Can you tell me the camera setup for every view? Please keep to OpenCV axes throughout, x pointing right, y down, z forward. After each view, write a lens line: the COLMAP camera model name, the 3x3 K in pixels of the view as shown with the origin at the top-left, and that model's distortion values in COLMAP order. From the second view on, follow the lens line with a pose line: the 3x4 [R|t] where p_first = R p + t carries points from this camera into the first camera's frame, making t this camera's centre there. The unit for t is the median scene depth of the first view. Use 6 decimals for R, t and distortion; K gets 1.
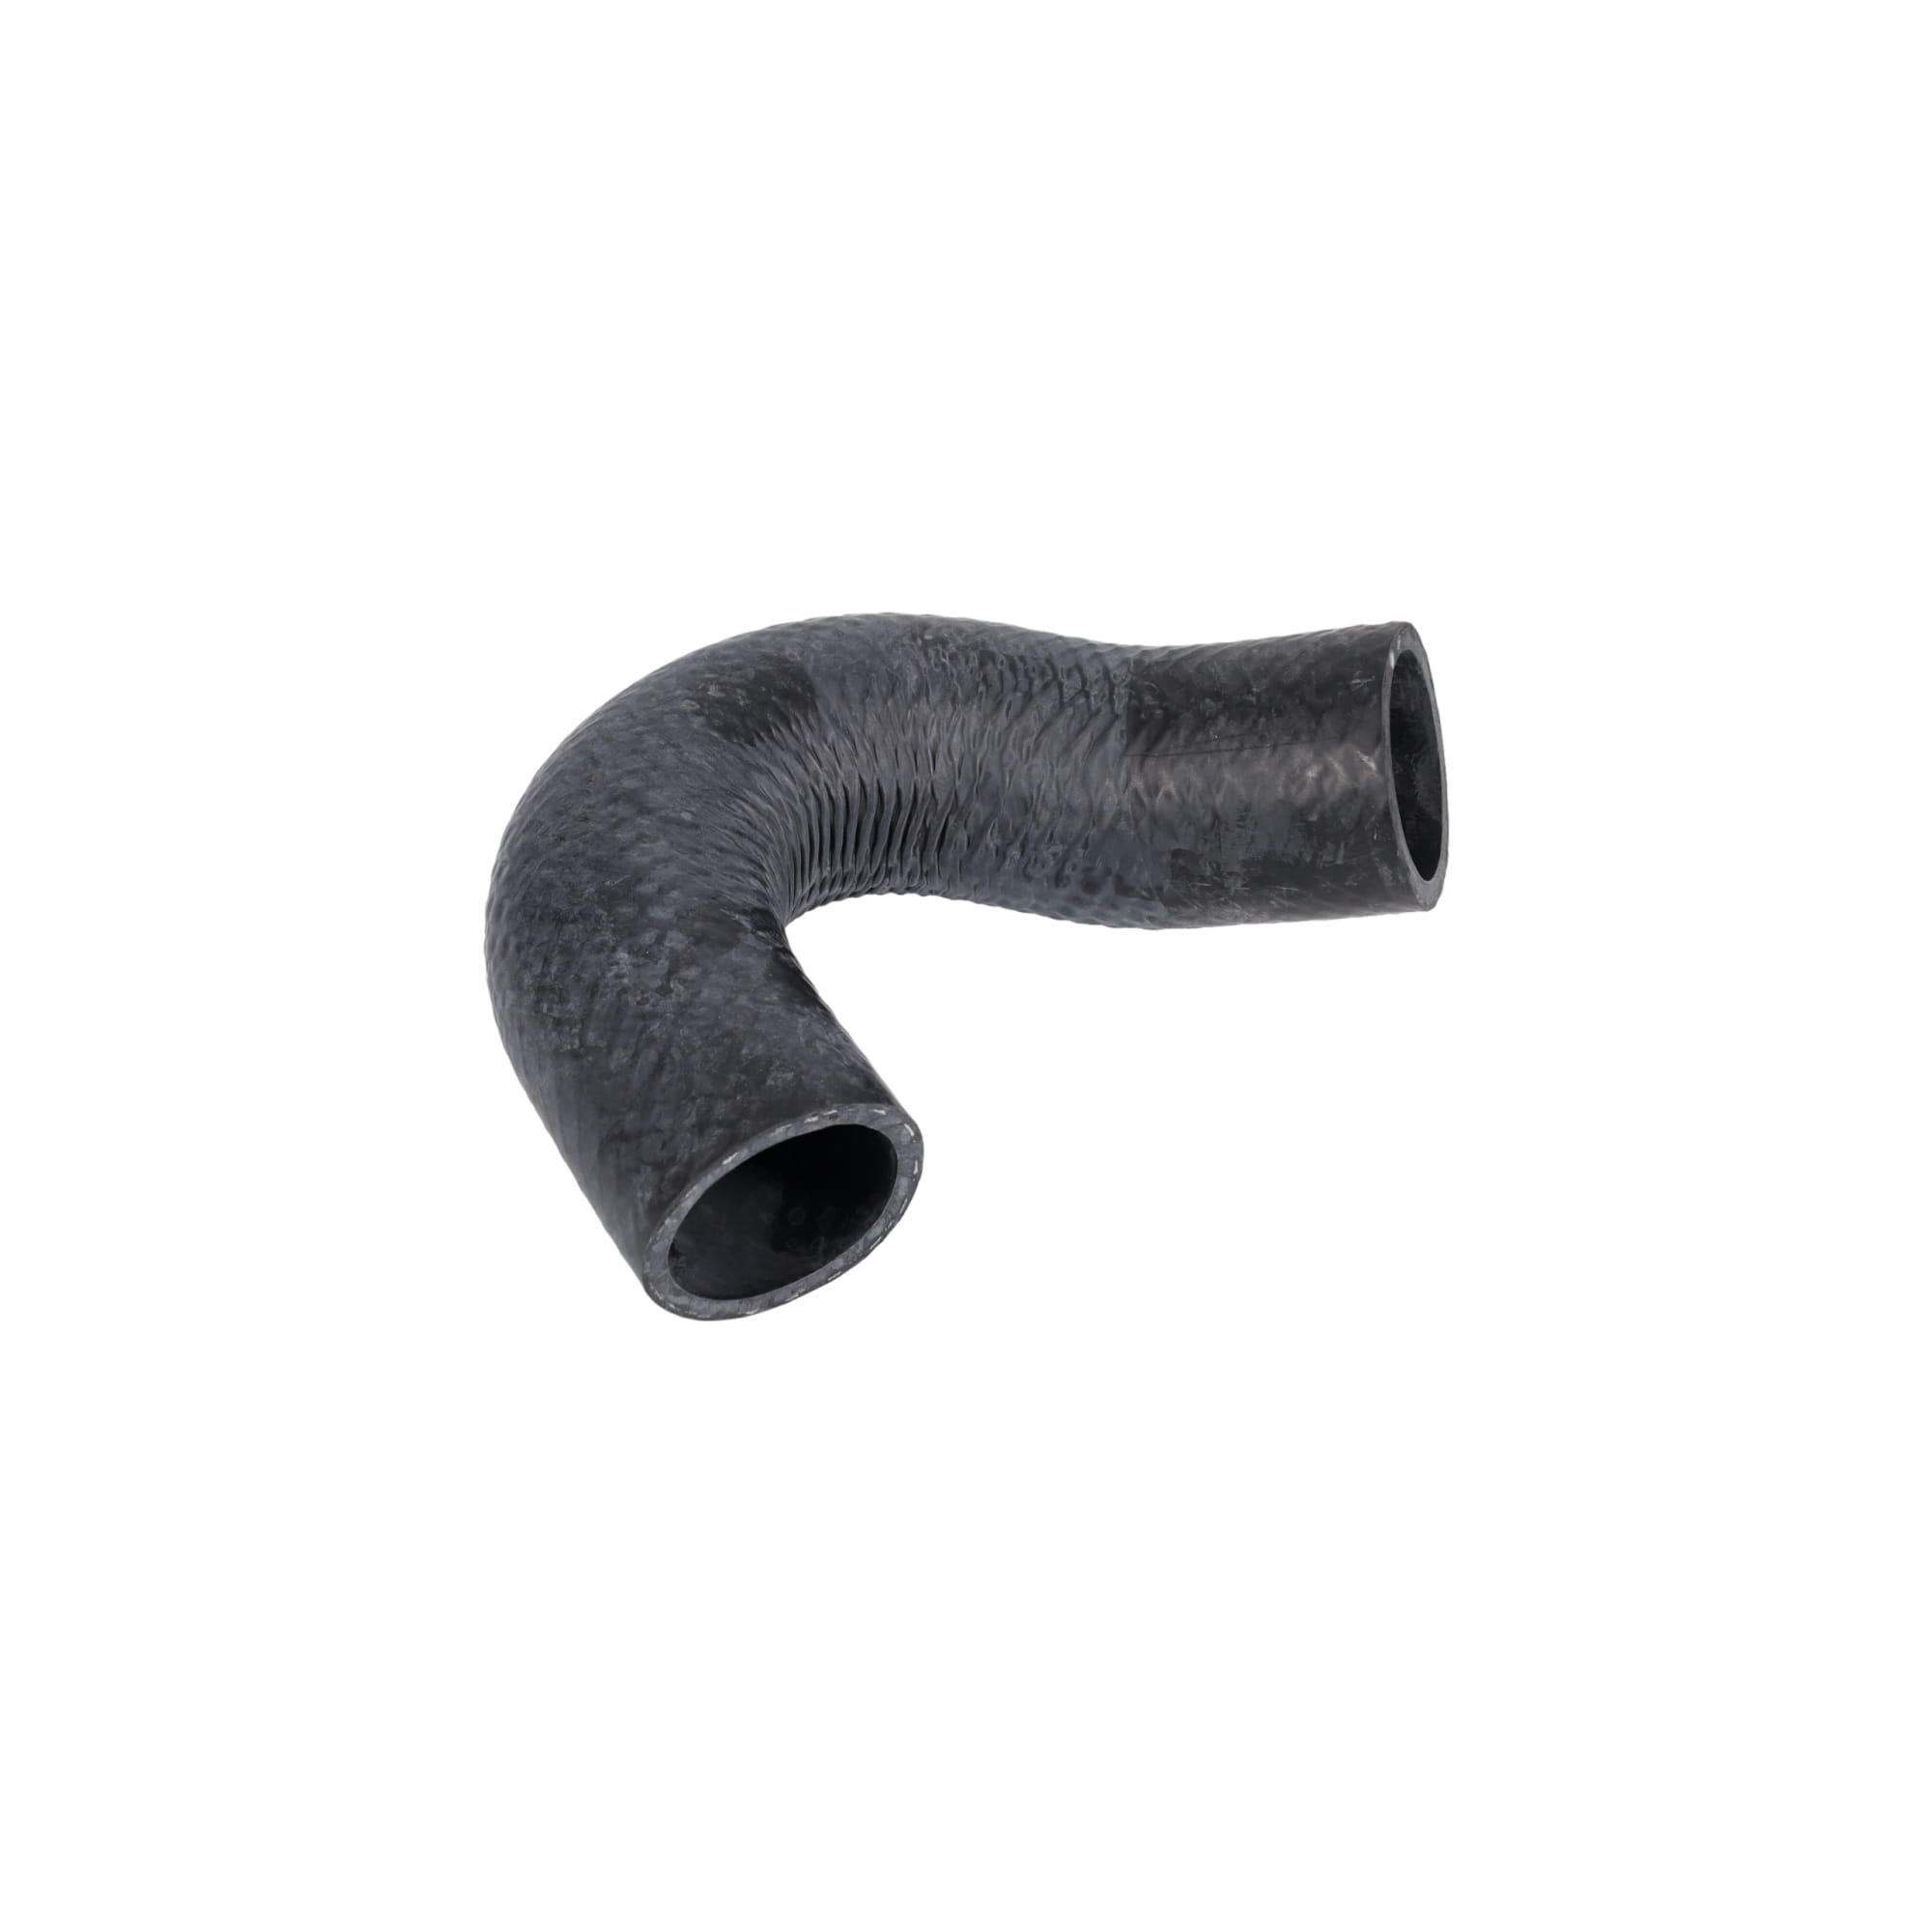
lens RADIAL K [[3015.0, 0, 877.5], [0, 3015.0, 964.5], [0, 0, 1]] dist [-0.008623, -0.000748]
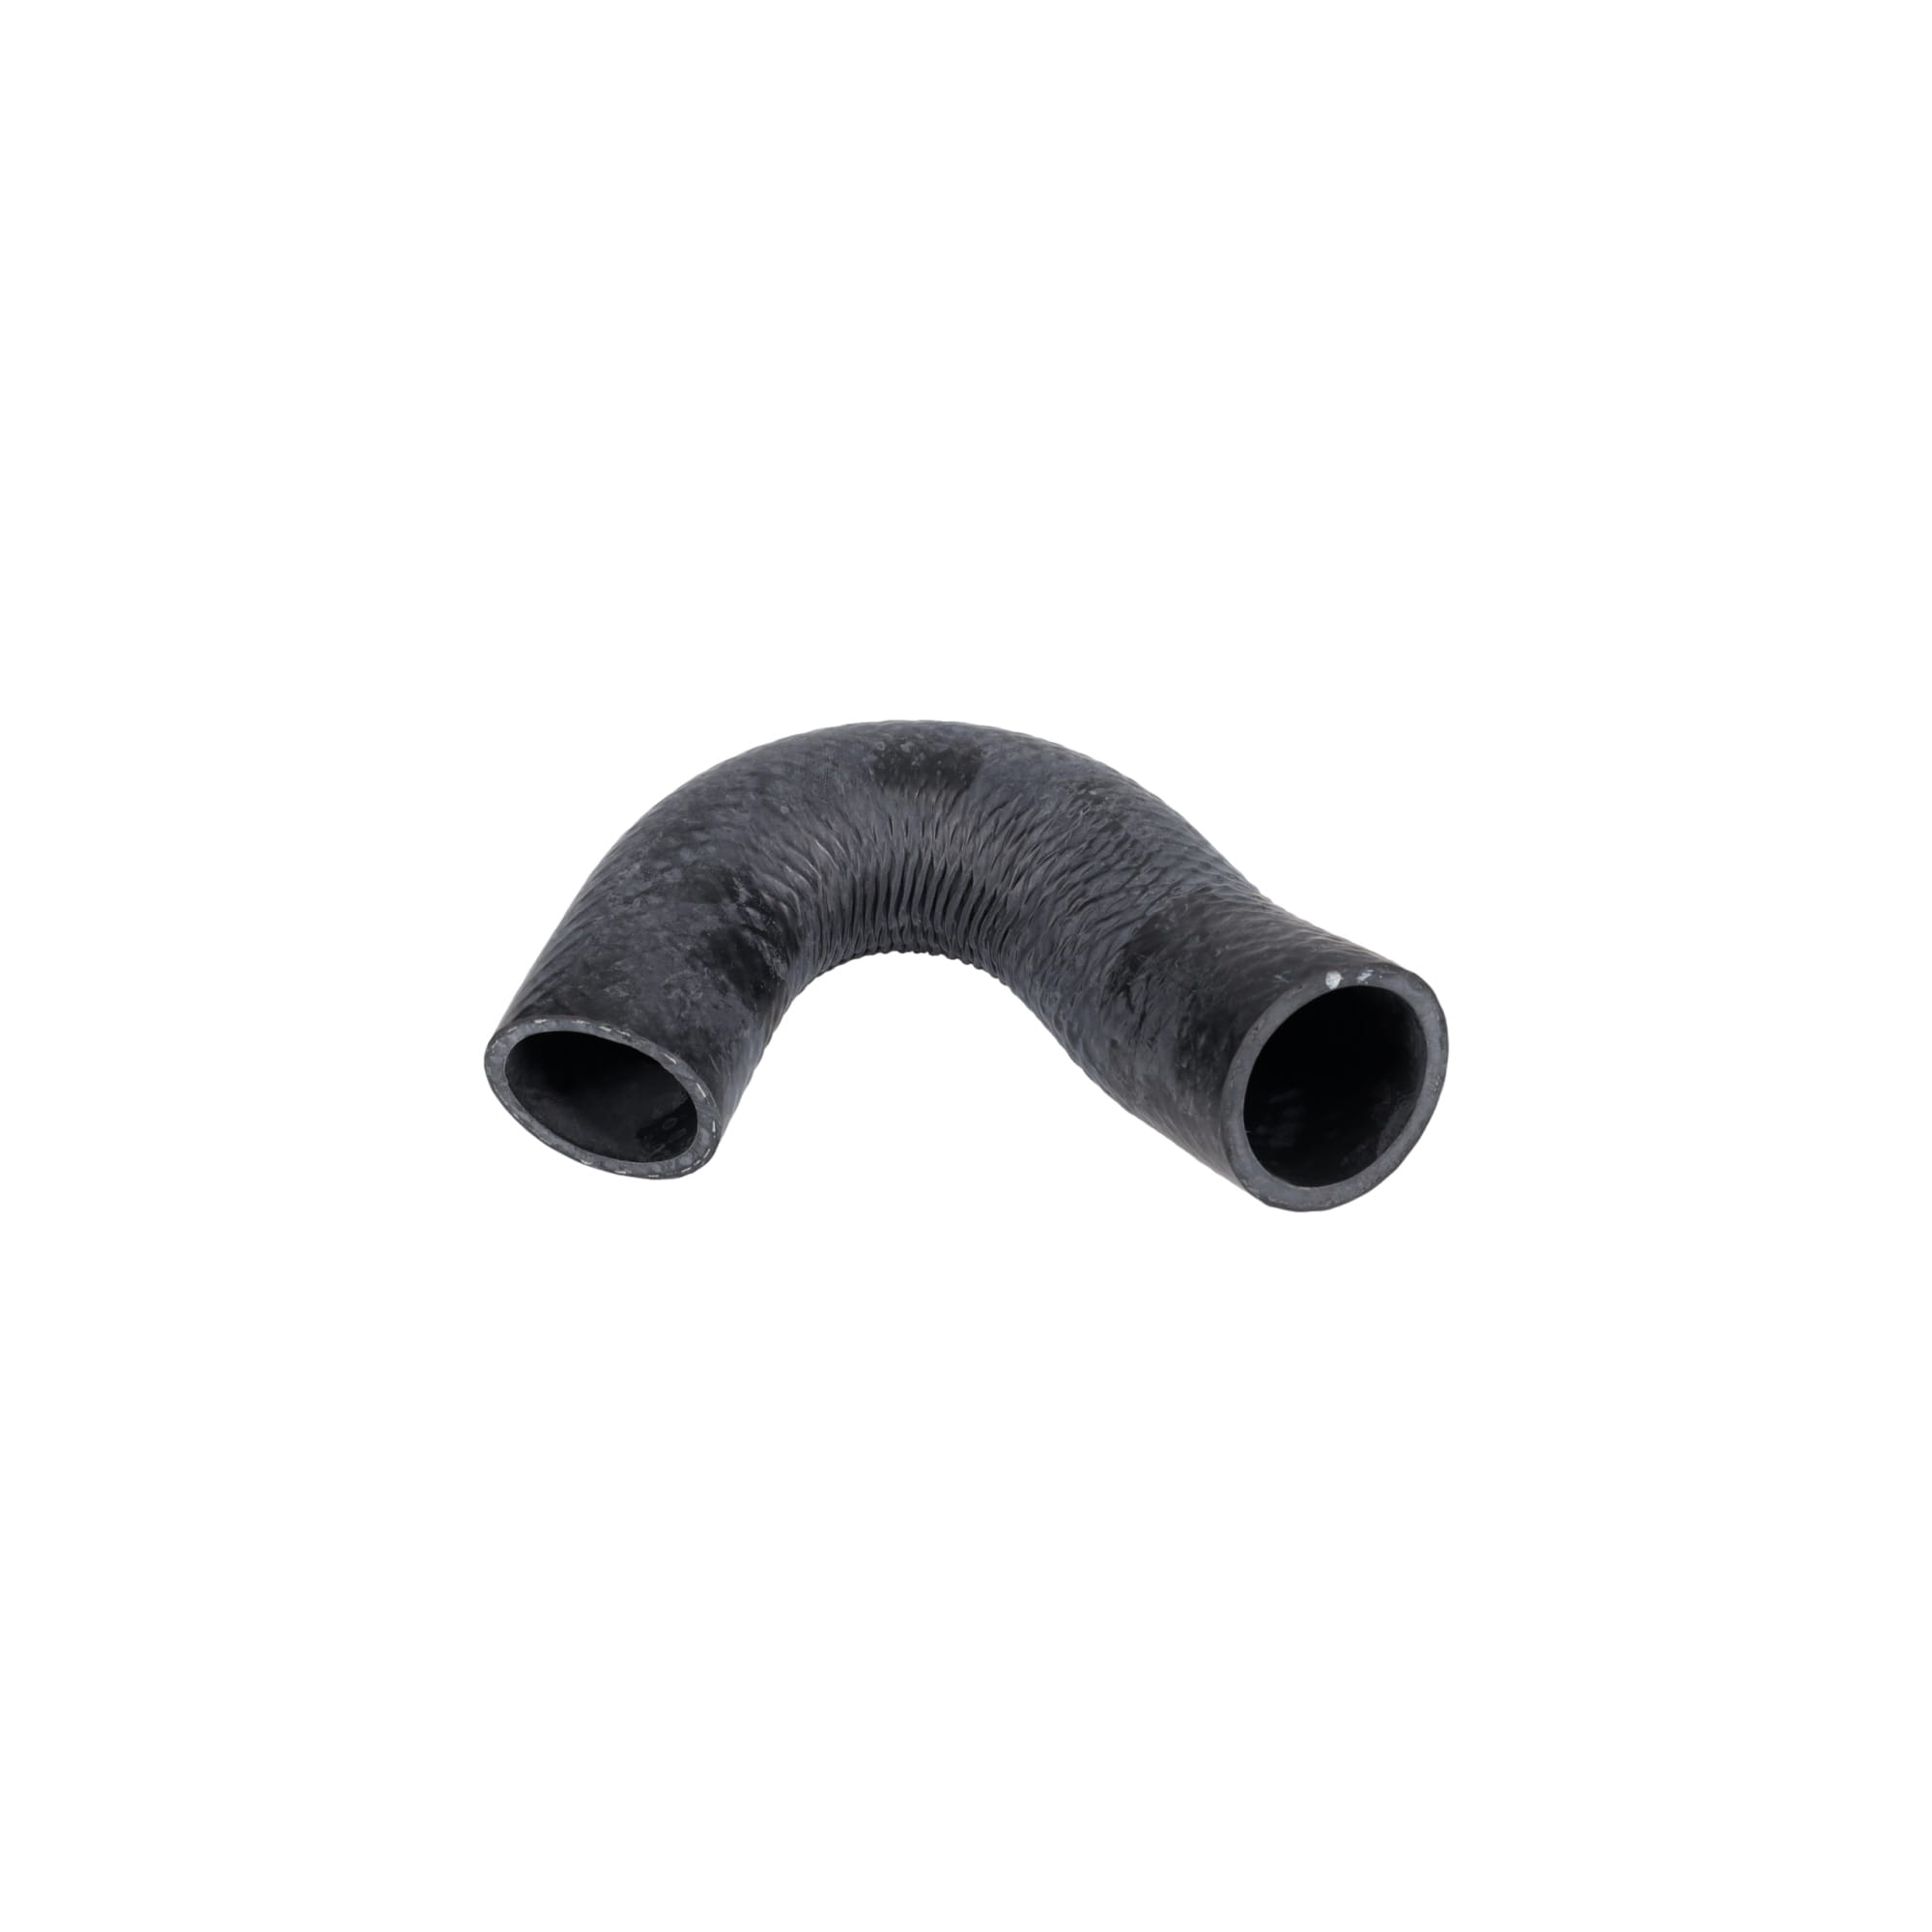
lens RADIAL K [[2583.8, 0, 909.9], [0, 2583.8, 966.6], [0, 0, 1]] dist [-0.001065, -0.001515]
pose [[0.687905, 0.469200, -0.553749, 0.584878], [-0.482262, 0.865658, 0.134387, -0.159267], [0.542411, 0.174607, 0.821768, 0.162441]]
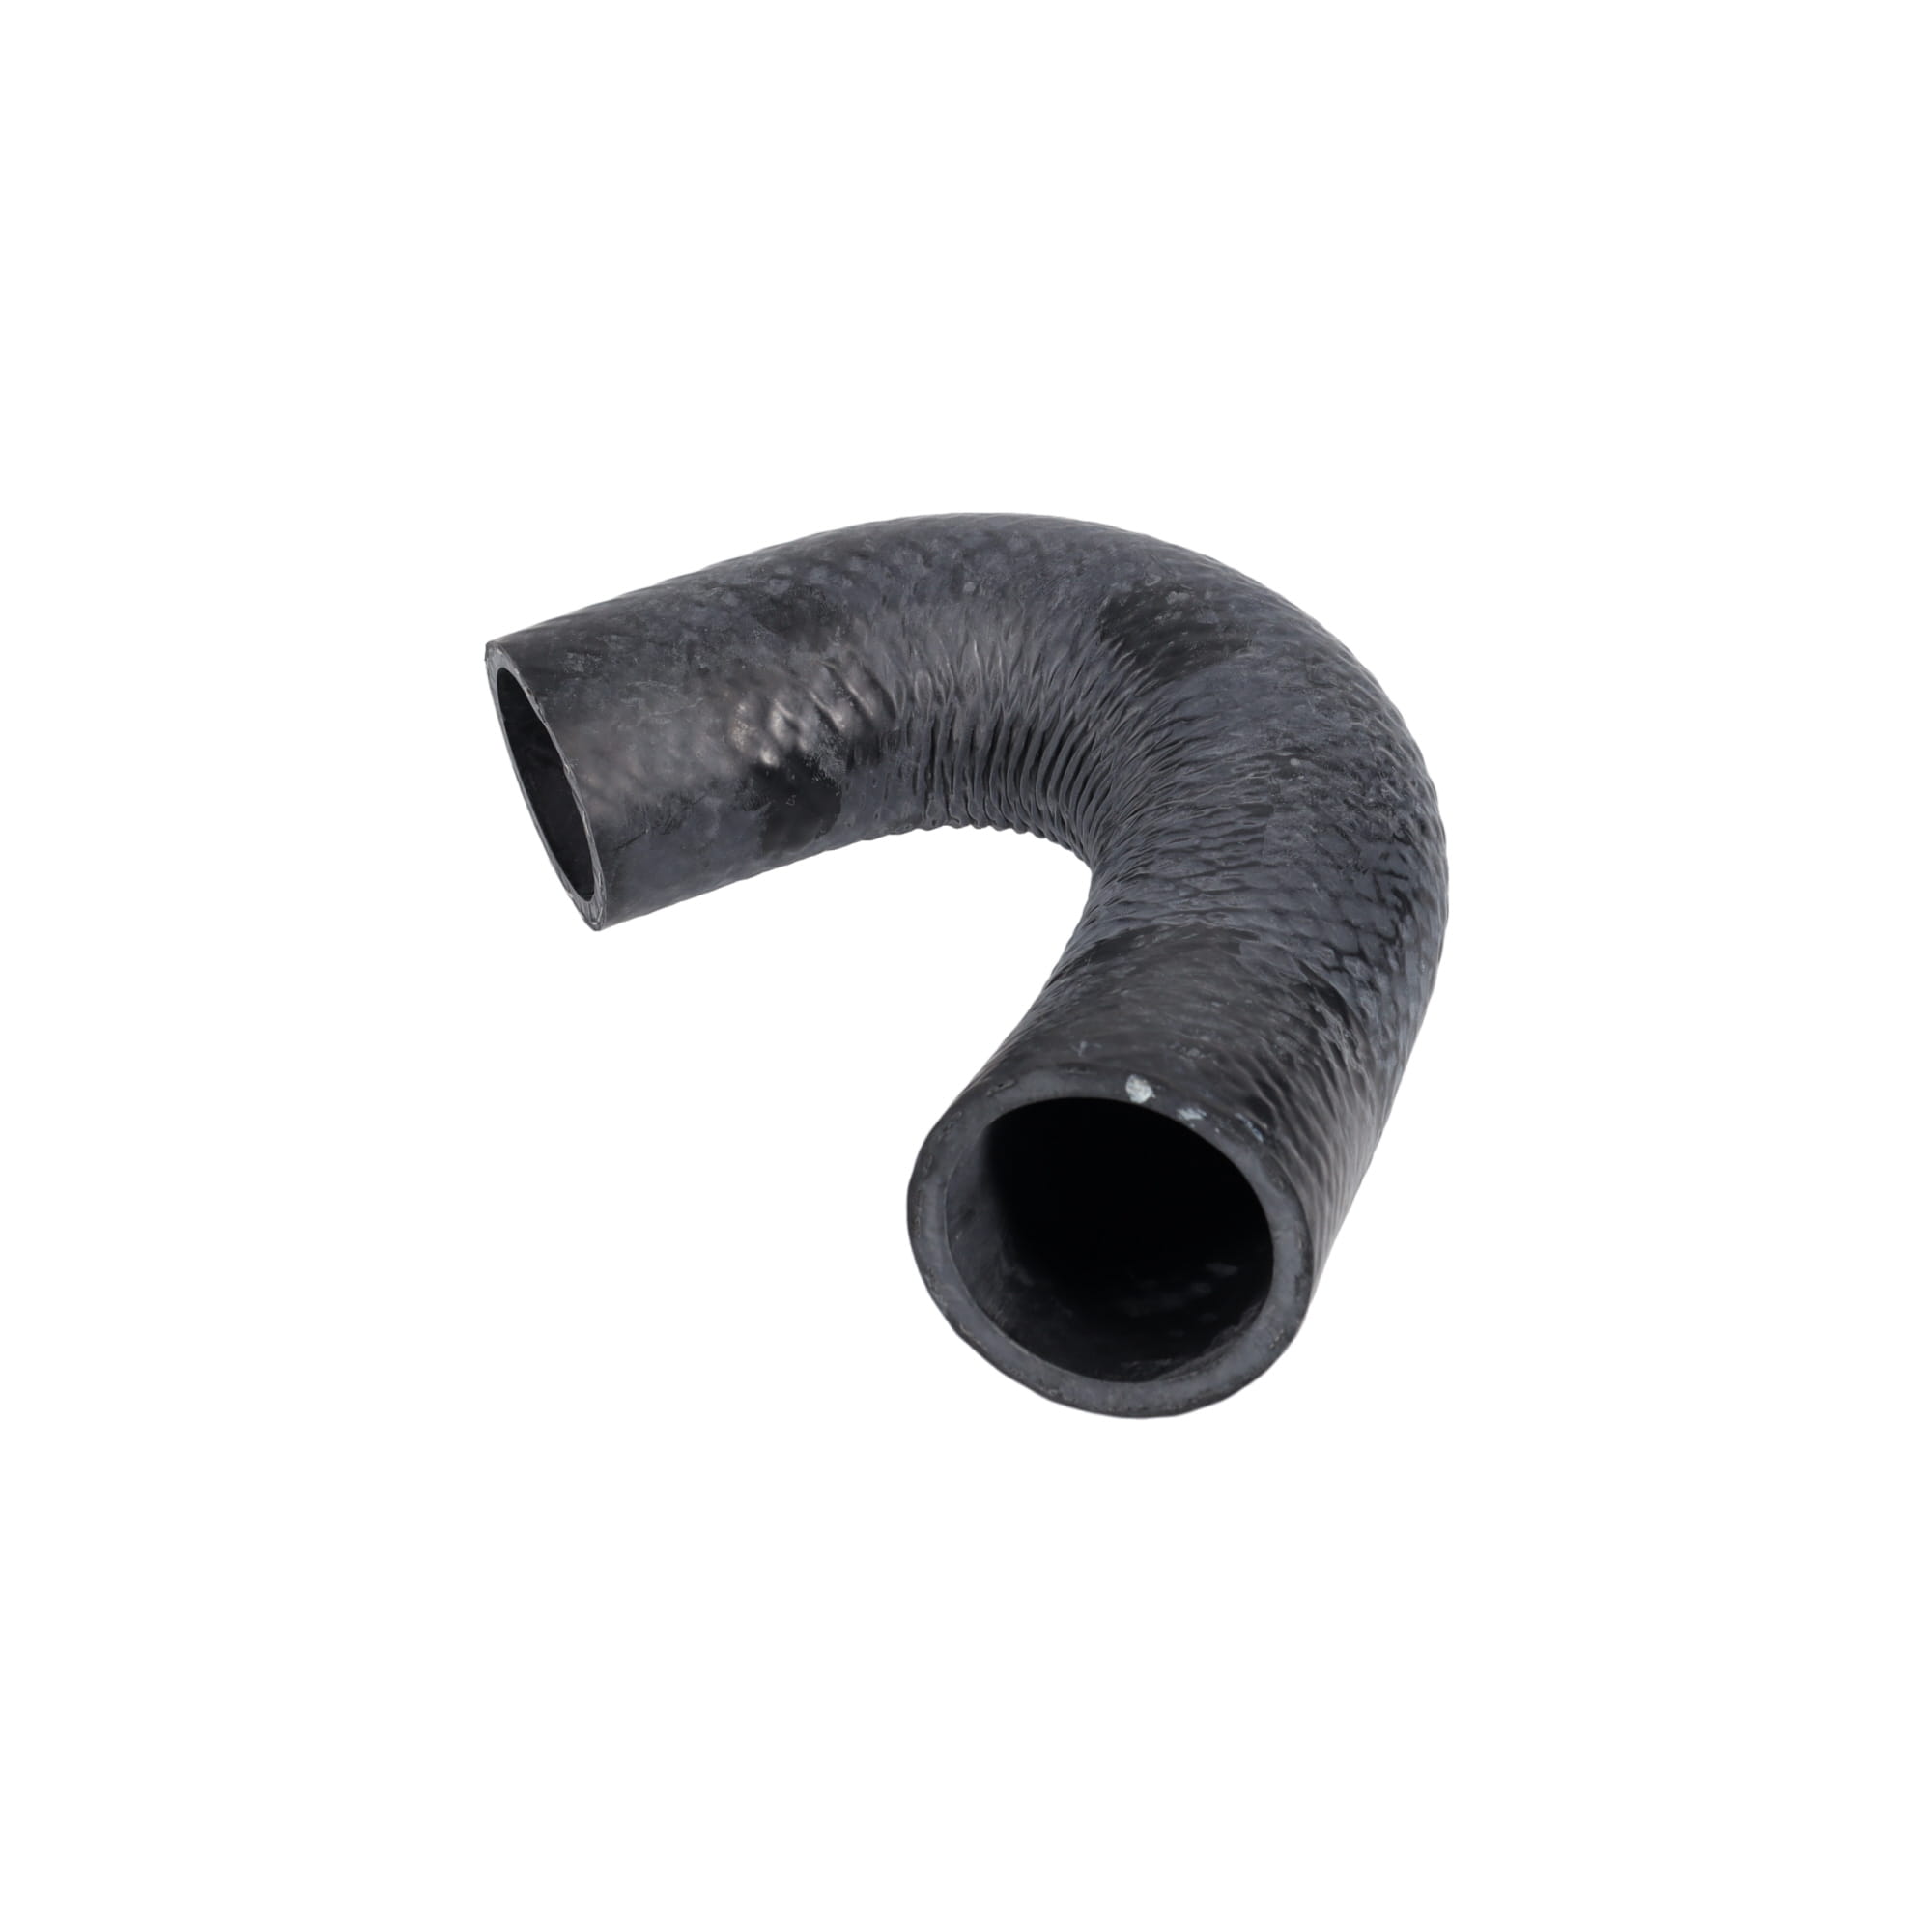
lens RADIAL K [[3468.9, 0, 966.0], [0, 3468.9, 966.0], [0, 0, 1]] dist [-0.042202, -0.039439]
pose [[-0.072599, 0.662722, -0.745338, 0.786011], [-0.662617, 0.526493, 0.532676, -0.541018], [0.745431, 0.532545, 0.400908, 0.631202]]
